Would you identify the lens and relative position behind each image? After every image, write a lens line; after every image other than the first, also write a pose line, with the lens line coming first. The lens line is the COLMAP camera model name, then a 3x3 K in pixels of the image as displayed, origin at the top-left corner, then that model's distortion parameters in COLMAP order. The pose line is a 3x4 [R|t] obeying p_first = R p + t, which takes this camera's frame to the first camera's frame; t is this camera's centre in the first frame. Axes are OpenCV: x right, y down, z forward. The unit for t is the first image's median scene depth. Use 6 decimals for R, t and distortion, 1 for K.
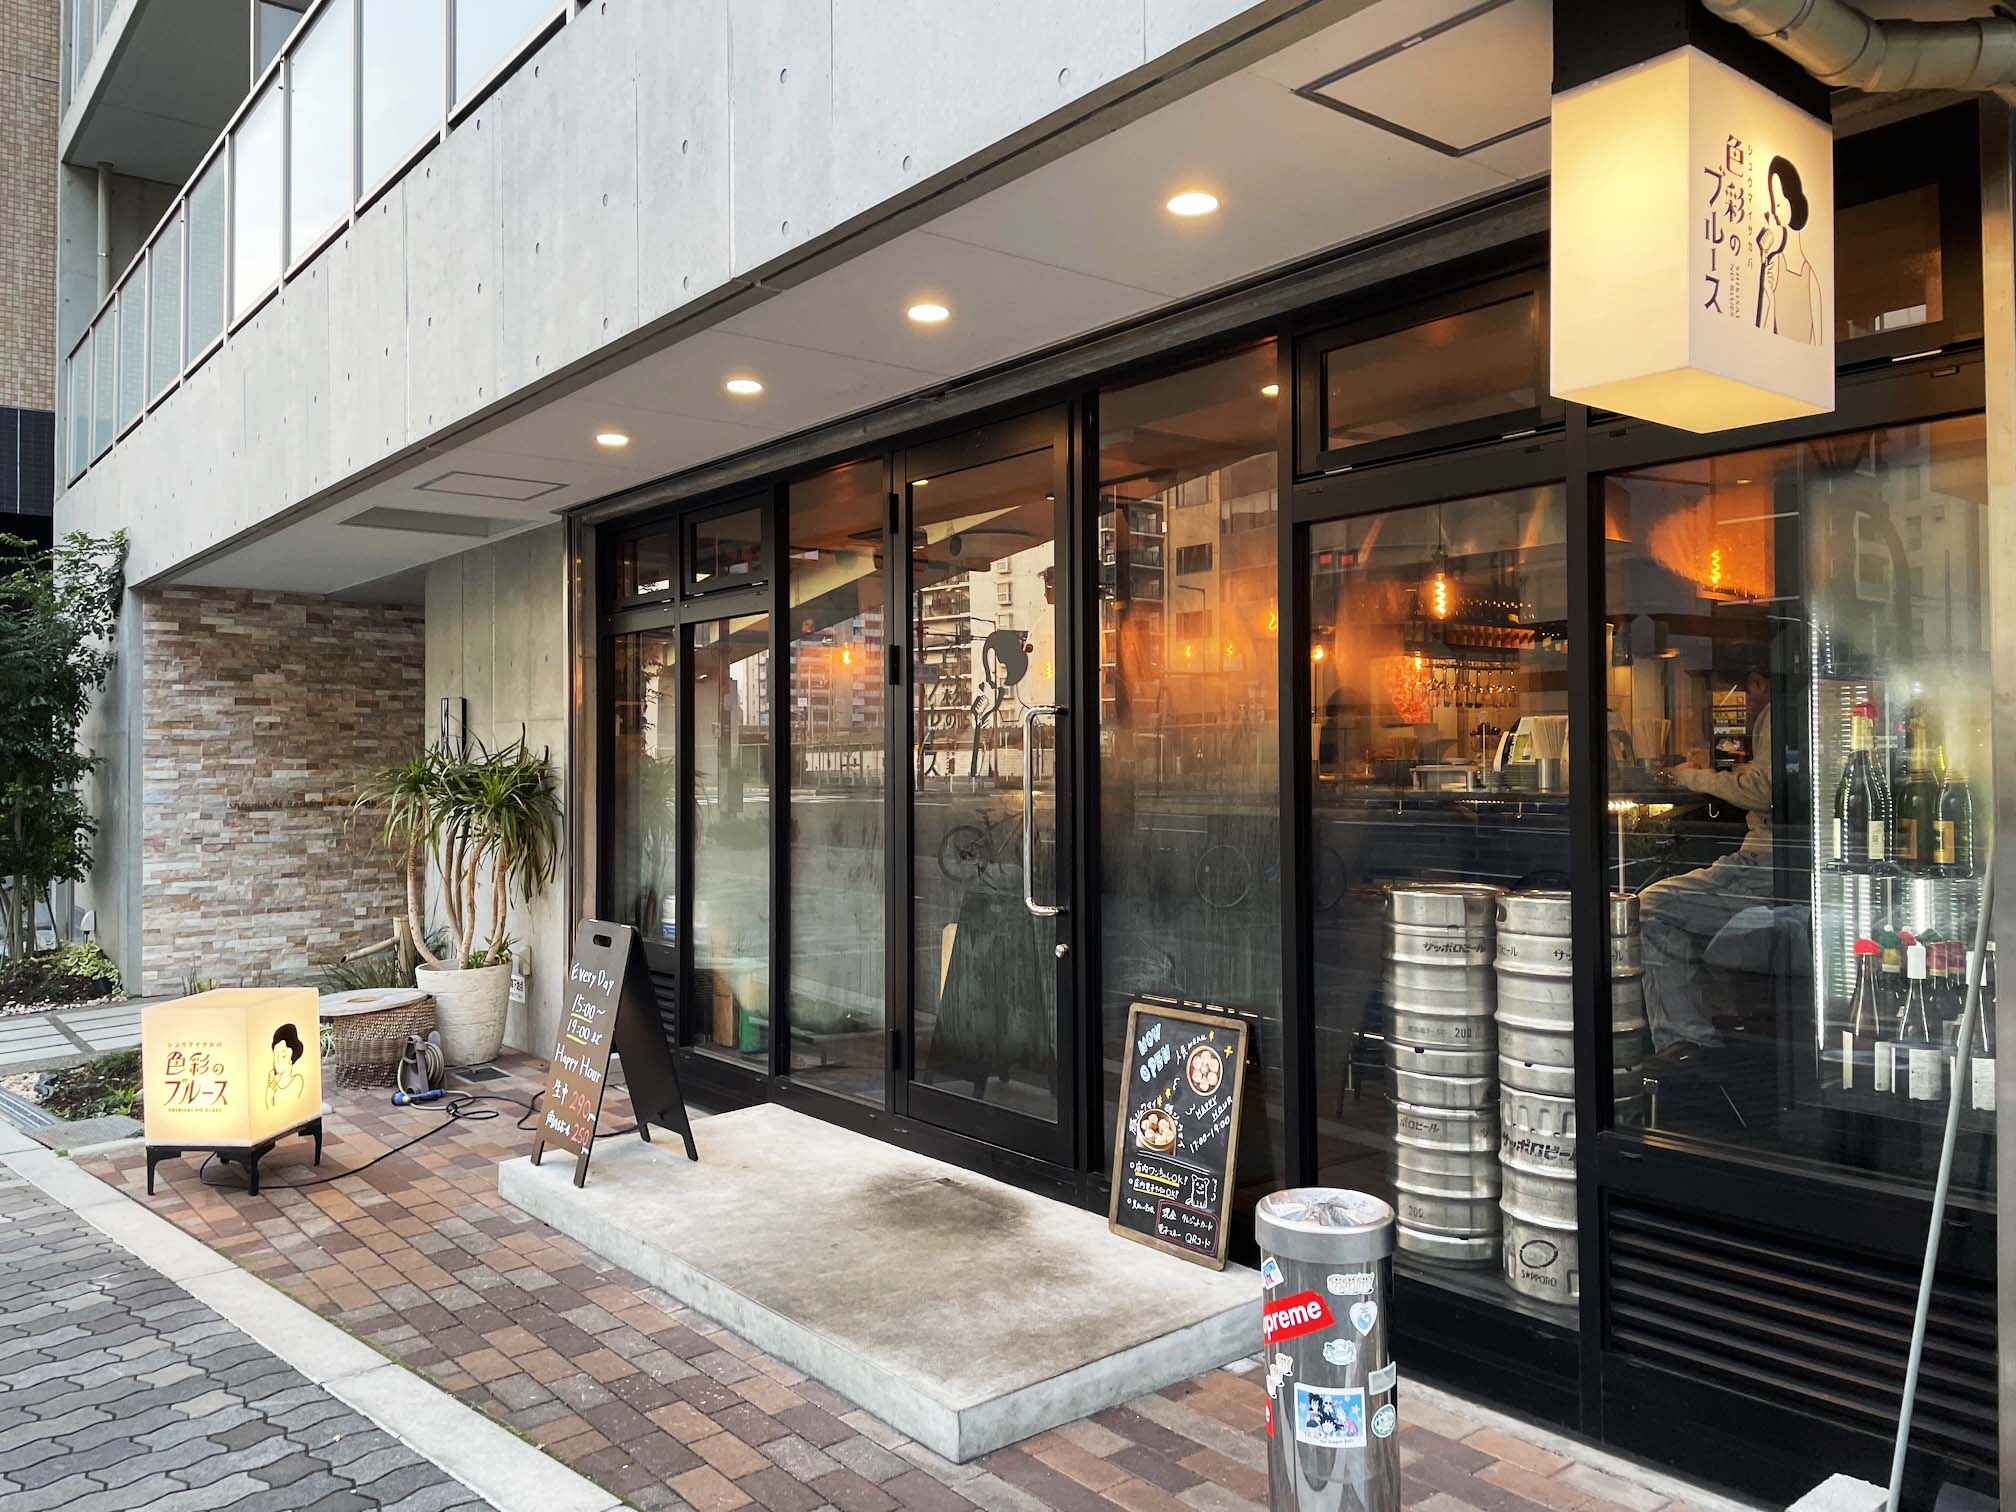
lens RADIAL K [[1513.2, 0, 999.0], [0, 1513.2, 753.3], [0, 0, 1]] dist [0.023514, -0.010994]
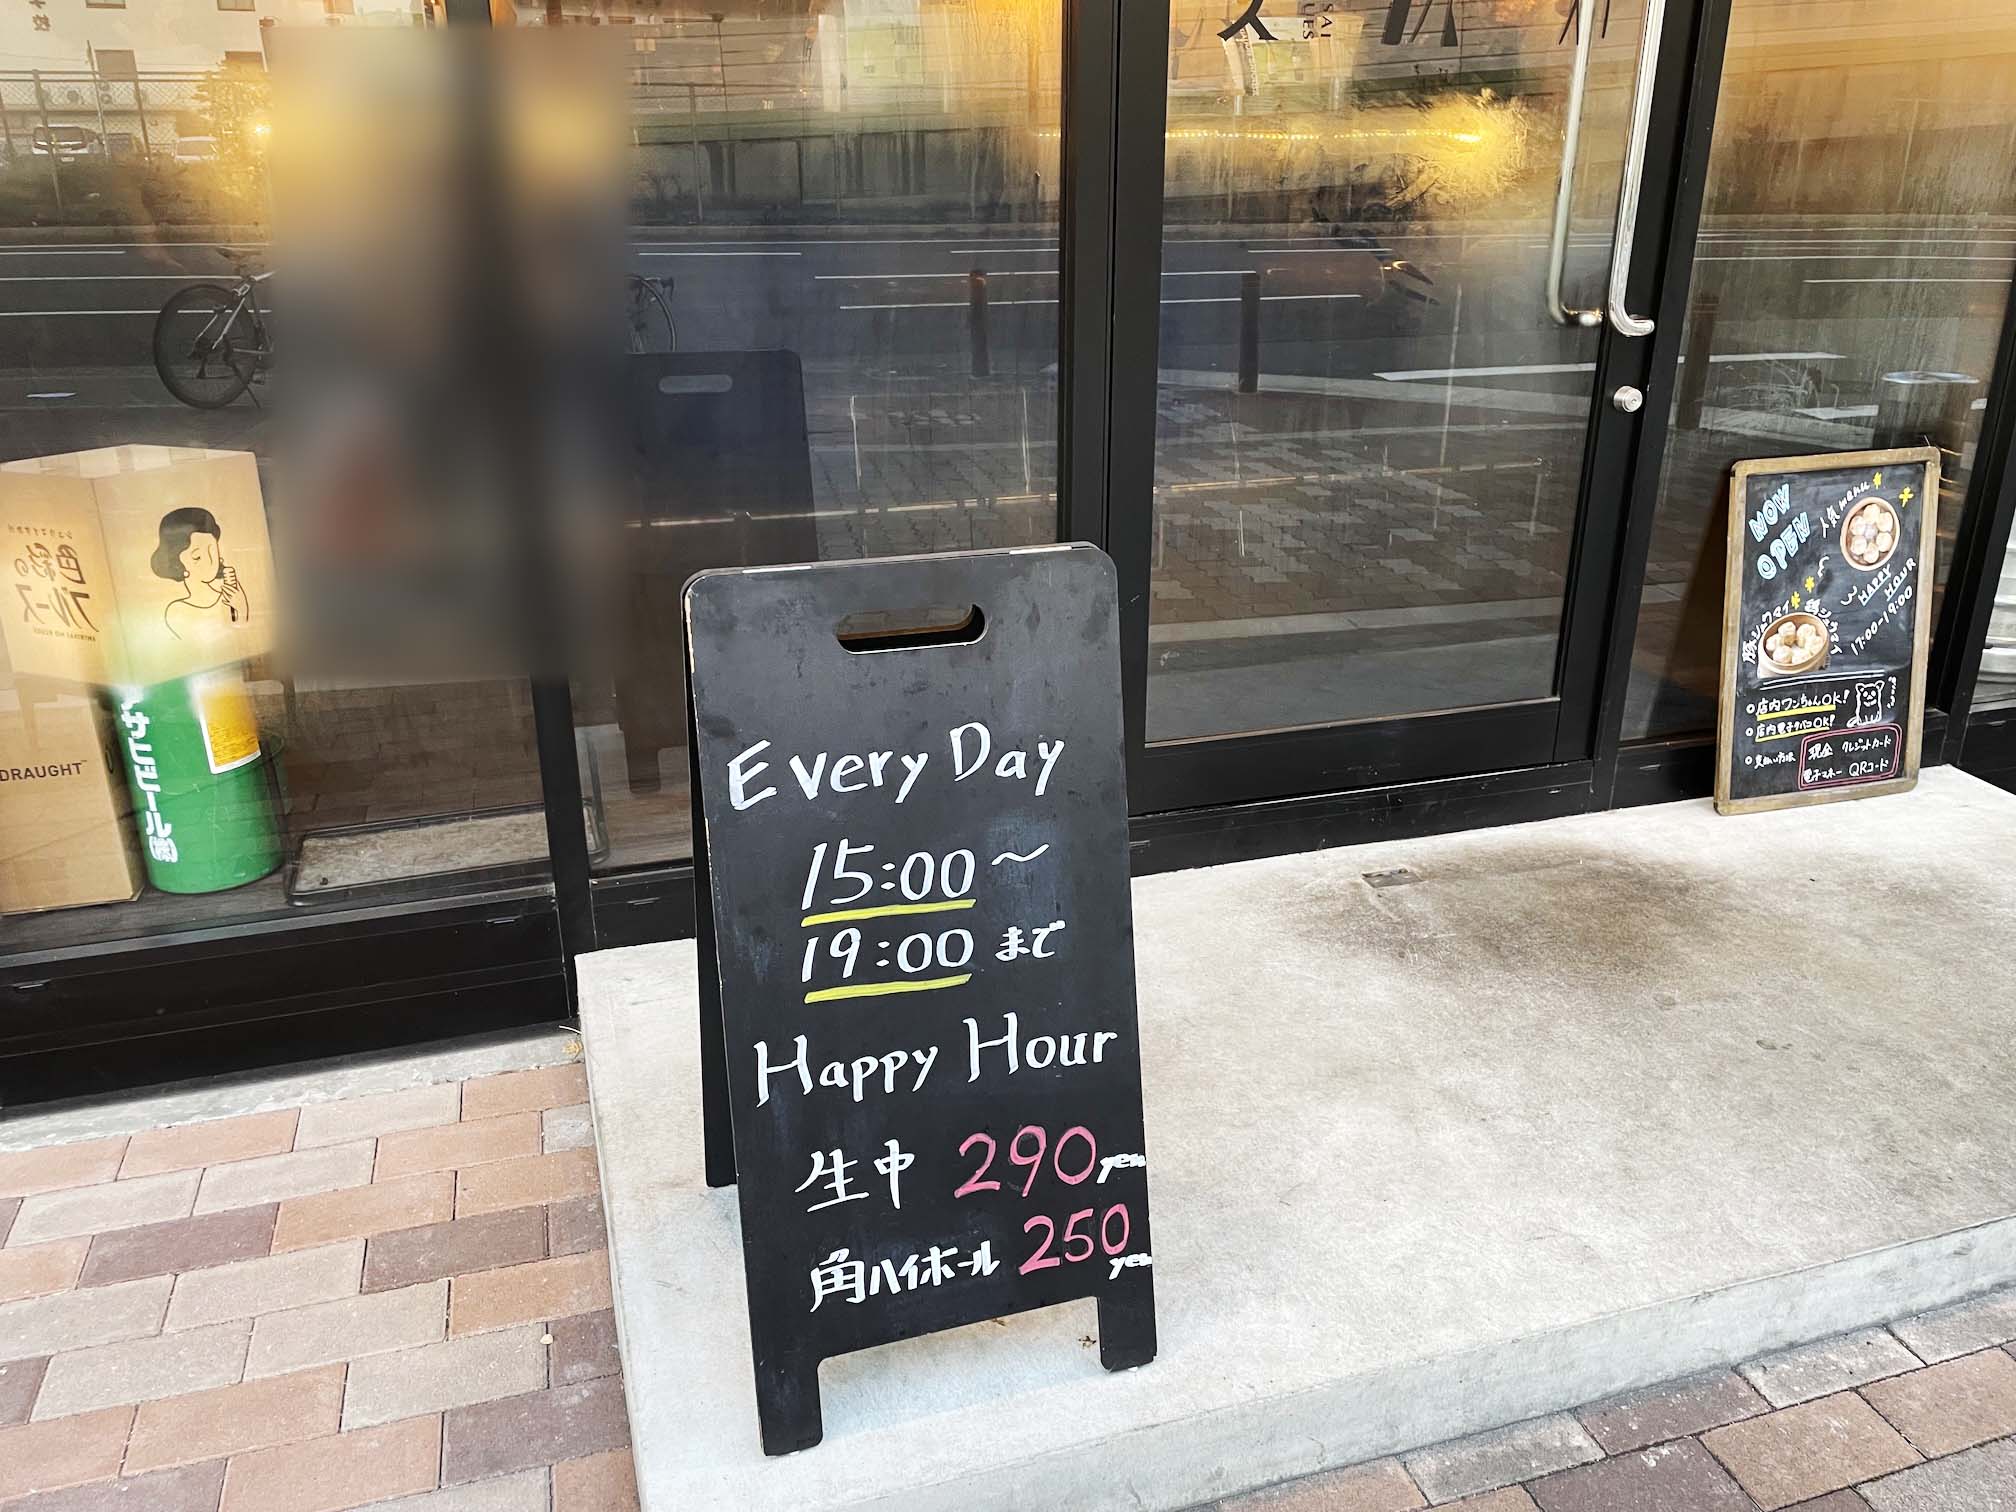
lens RADIAL K [[1513.2, 0, 1008.3], [0, 1513.2, 744.9], [0, 0, 1]] dist [0.023514, -0.010994]
pose [[0.365761, -0.329440, 0.870453, -0.607903], [-0.007914, 0.934123, 0.356863, 0.057743], [-0.930675, -0.137415, 0.339058, 1.089455]]
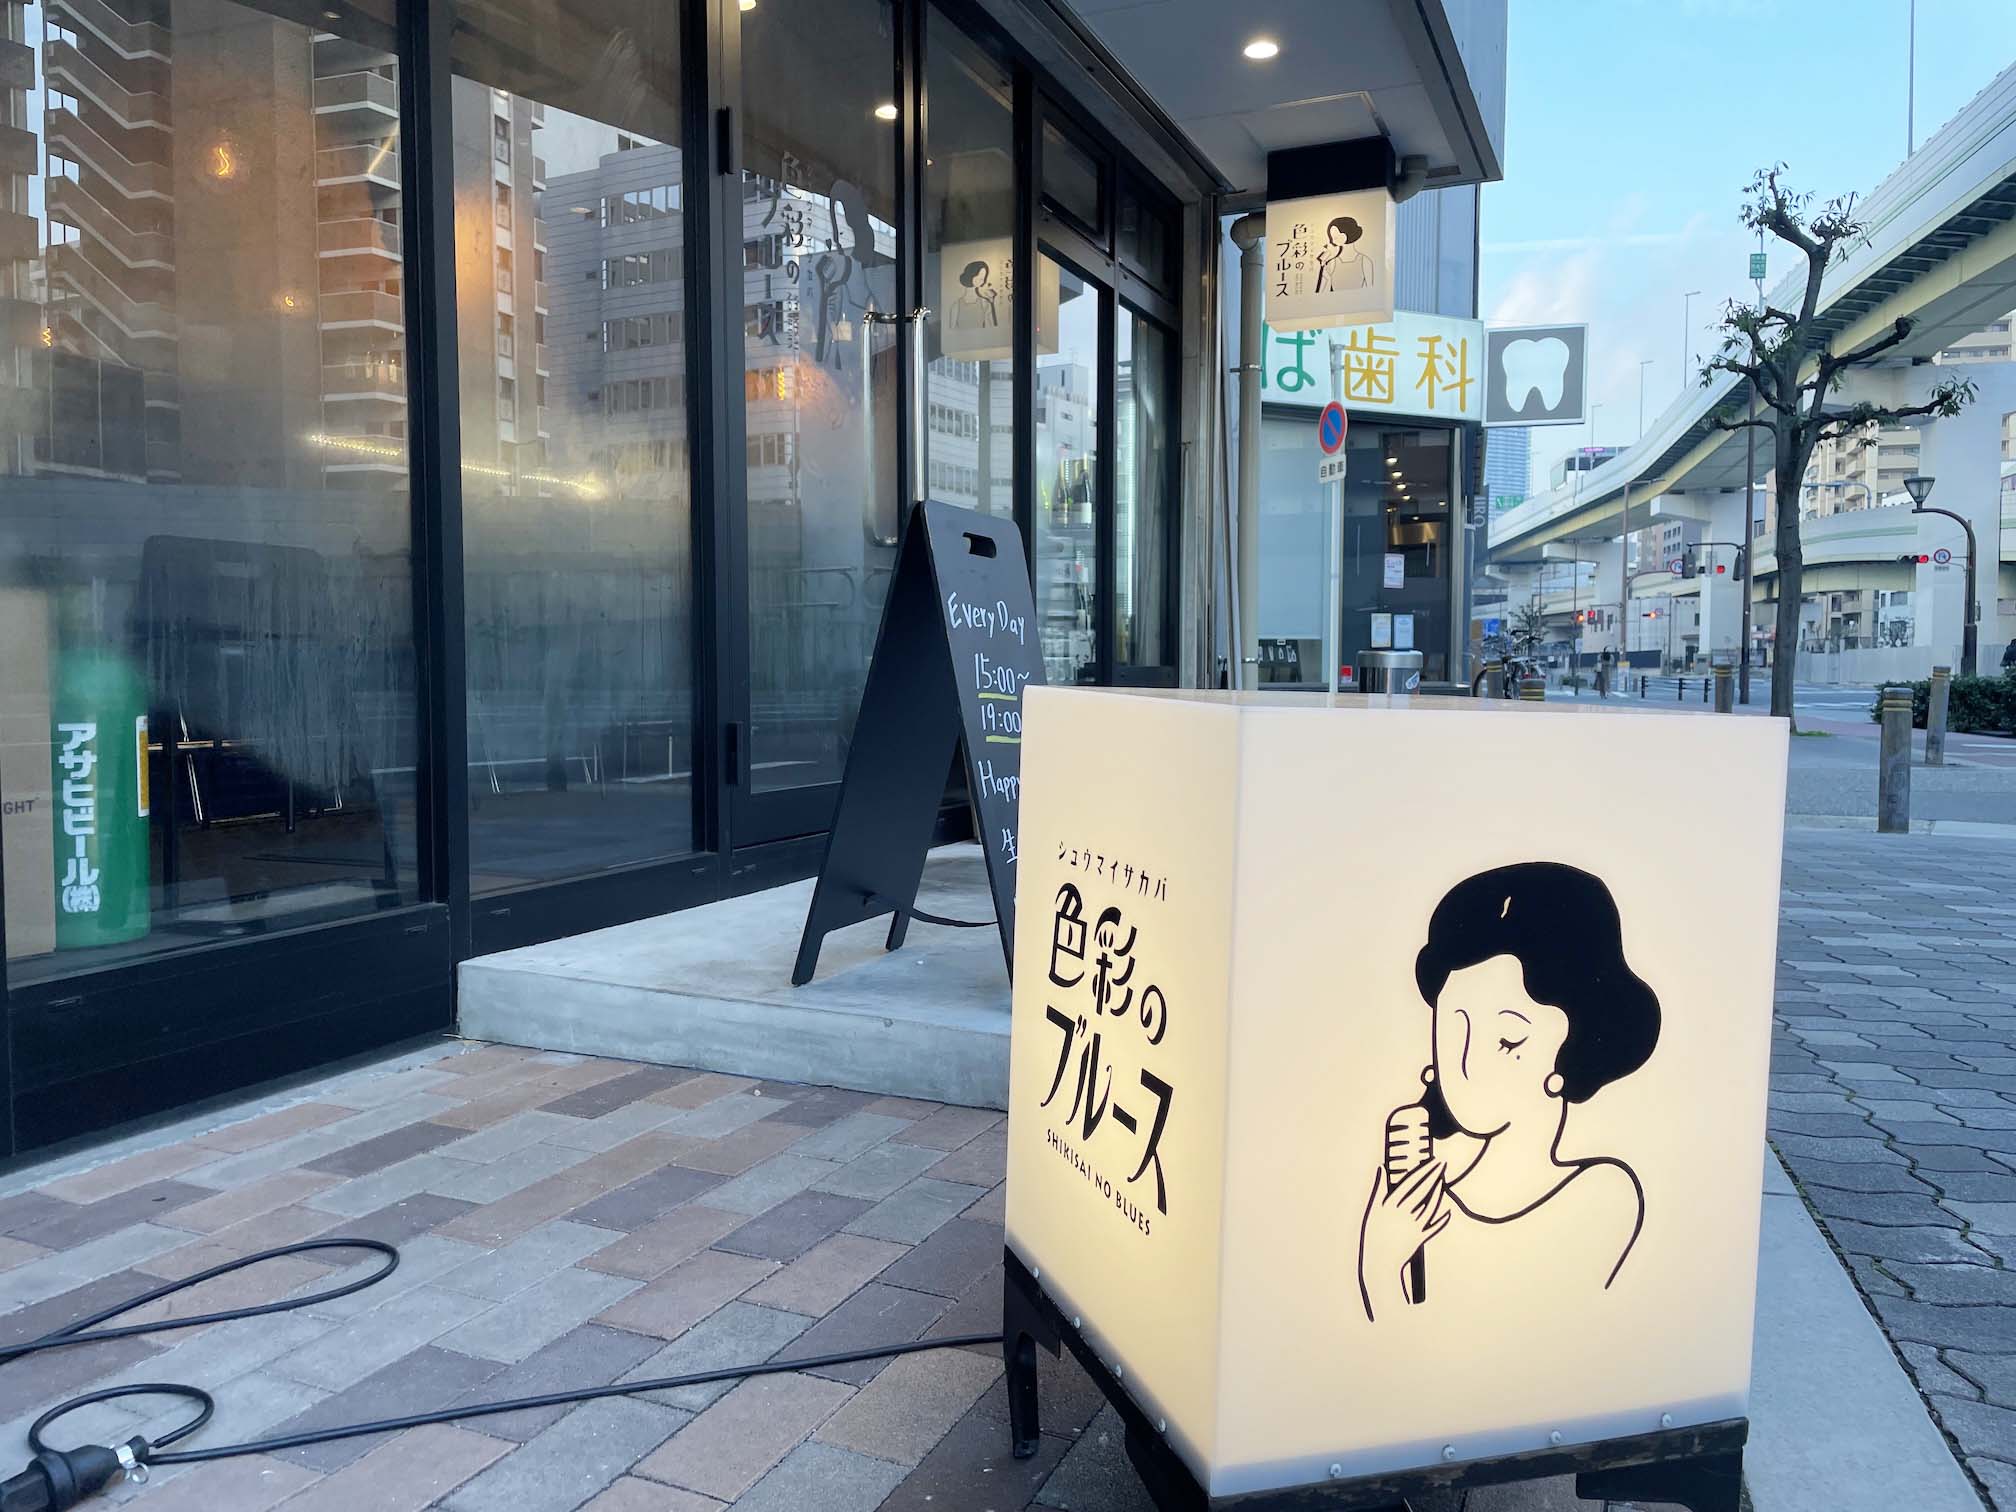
lens RADIAL K [[1513.2, 0, 1001.3], [0, 1513.2, 751.3], [0, 0, 1]] dist [0.023514, -0.010994]
pose [[-0.459839, -0.045657, 0.886828, -0.877436], [-0.009350, 0.998871, 0.046578, 0.207271], [-0.887953, 0.013127, -0.459747, 1.503481]]
